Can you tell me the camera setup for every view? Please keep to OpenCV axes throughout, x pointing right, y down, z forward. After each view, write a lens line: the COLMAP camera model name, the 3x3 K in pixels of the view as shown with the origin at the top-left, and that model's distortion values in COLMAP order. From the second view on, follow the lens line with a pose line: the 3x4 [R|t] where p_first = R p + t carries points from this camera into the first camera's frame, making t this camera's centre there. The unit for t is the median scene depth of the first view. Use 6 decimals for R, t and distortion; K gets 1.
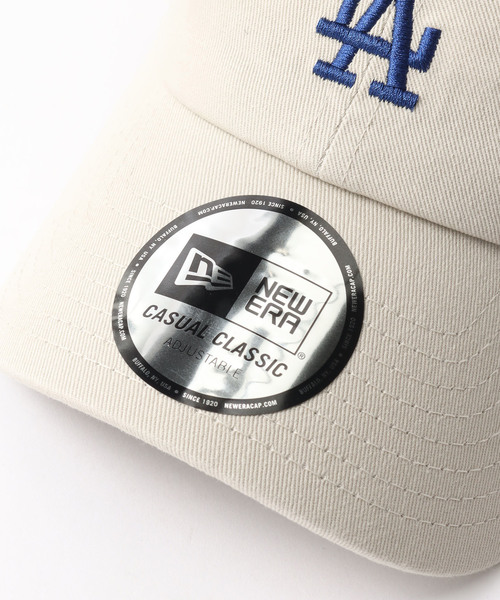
lens RADIAL K [[1666.7, 0, 250.0], [0, 1666.7, 300.0], [0, 0, 1]] dist [-0.046642, -0.507624]
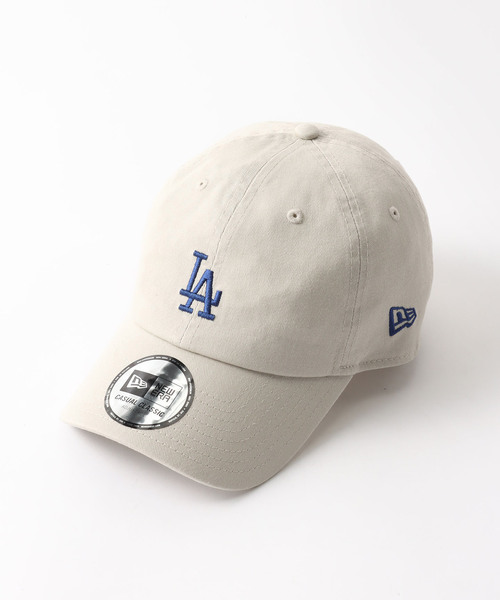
lens RADIAL K [[1666.7, 0, 250.0], [0, 1666.7, 300.0], [0, 0, 1]] dist [-0.046642, -0.507624]
pose [[0.993979, -0.048329, -0.098334, 0.434688], [0.033727, 0.988845, -0.145076, 0.254005], [0.104248, 0.140886, 0.984522, -1.711514]]
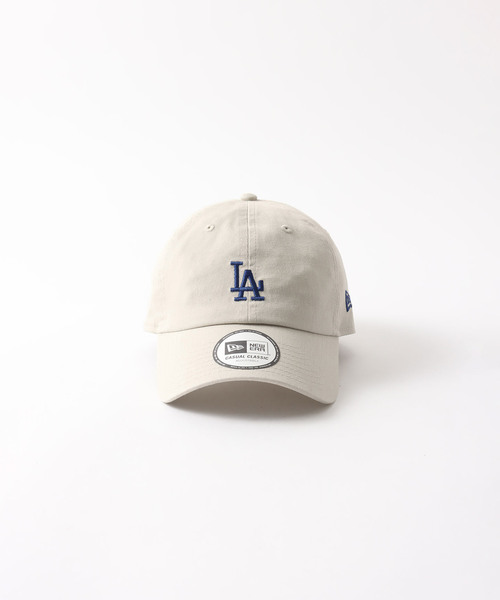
lens RADIAL K [[1666.7, 0, 250.0], [0, 1666.7, 300.0], [0, 0, 1]] dist [-0.046642, -0.507624]
pose [[0.878558, -0.226744, 0.420384, -1.553944], [0.390401, 0.847966, -0.358525, 1.256237], [-0.275178, 0.479103, 0.833509, -2.196422]]
